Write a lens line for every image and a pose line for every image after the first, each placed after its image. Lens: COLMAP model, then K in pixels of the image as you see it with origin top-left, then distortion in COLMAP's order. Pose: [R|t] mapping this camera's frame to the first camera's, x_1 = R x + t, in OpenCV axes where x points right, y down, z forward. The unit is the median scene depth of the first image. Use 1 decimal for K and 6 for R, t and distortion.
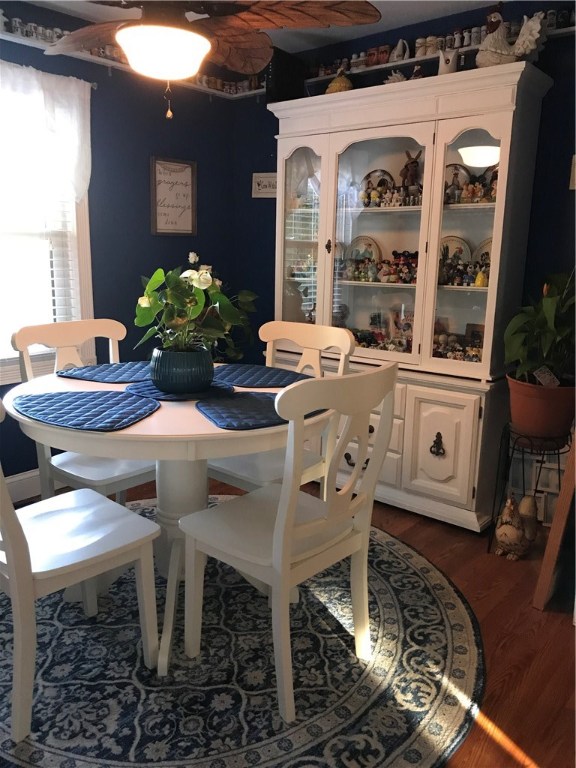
lens RADIAL K [[626.4, 0, 288.0], [0, 626.4, 384.0], [0, 0, 1]] dist [0.000378, -0.008586]
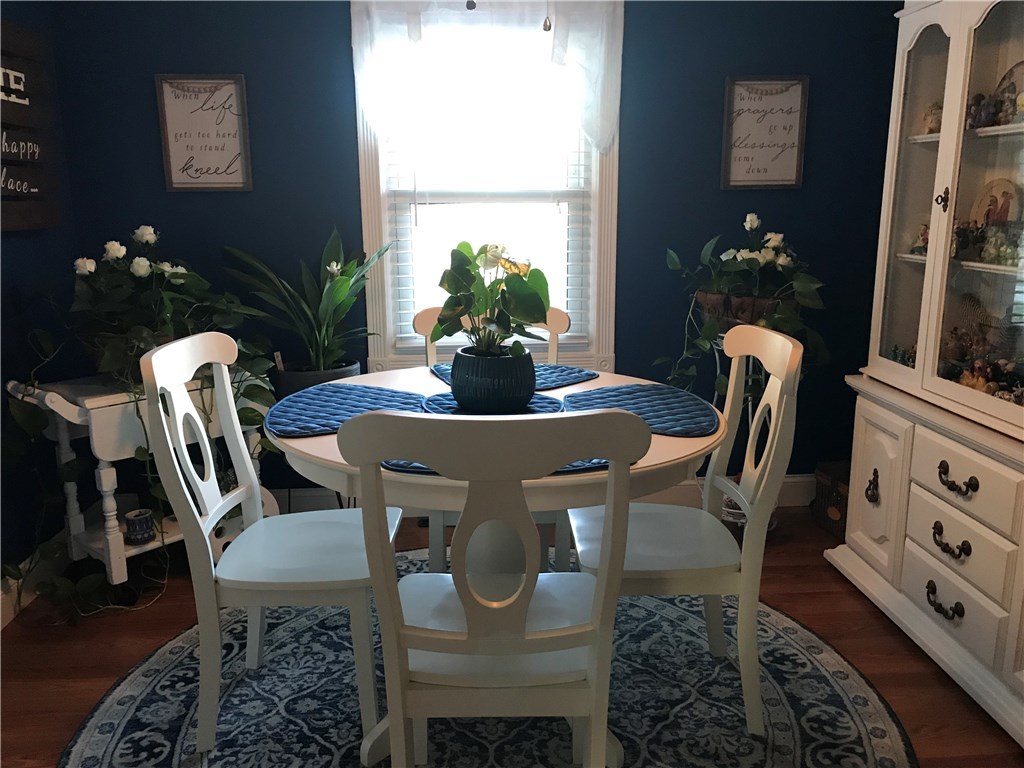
lens RADIAL K [[825.2, 0, 512.0], [0, 825.2, 384.0], [0, 0, 1]] dist [0.004707, 0.000906]
pose [[0.675768, 0.132861, -0.725041, 0.343960], [-0.135097, 0.989284, 0.055366, -0.046768], [0.724628, 0.060536, 0.686476, 0.229322]]
